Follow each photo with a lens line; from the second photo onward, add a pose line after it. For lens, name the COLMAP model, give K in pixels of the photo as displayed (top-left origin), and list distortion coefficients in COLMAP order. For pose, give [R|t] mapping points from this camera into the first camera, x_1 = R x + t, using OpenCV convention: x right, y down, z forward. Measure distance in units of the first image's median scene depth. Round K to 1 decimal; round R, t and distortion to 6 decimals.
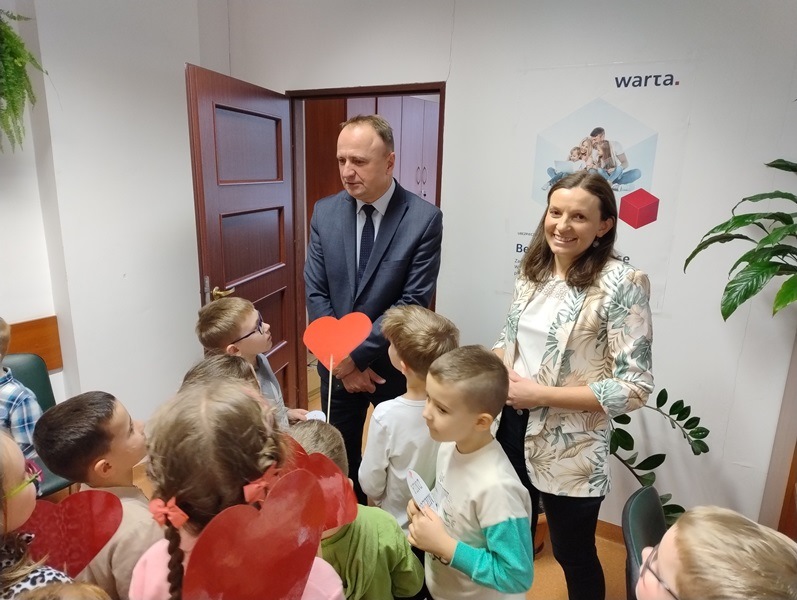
lens RADIAL K [[550.4, 0, 395.1], [0, 550.4, 304.1], [0, 0, 1]] dist [0.005846, -0.004620]
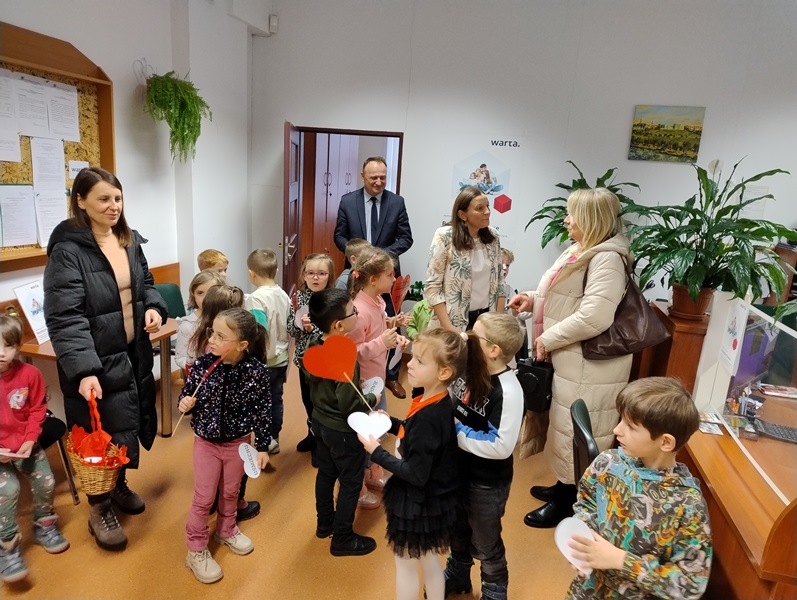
lens RADIAL K [[538.8, 0, 398.5], [0, 538.8, 300.0], [0, 0, 1]] dist [0.052613, -0.064356]
pose [[0.950926, -0.032814, 0.307672, -0.573060], [0.030895, 0.999461, 0.011108, 0.155809], [-0.307871, -0.001058, 0.951428, -0.824503]]
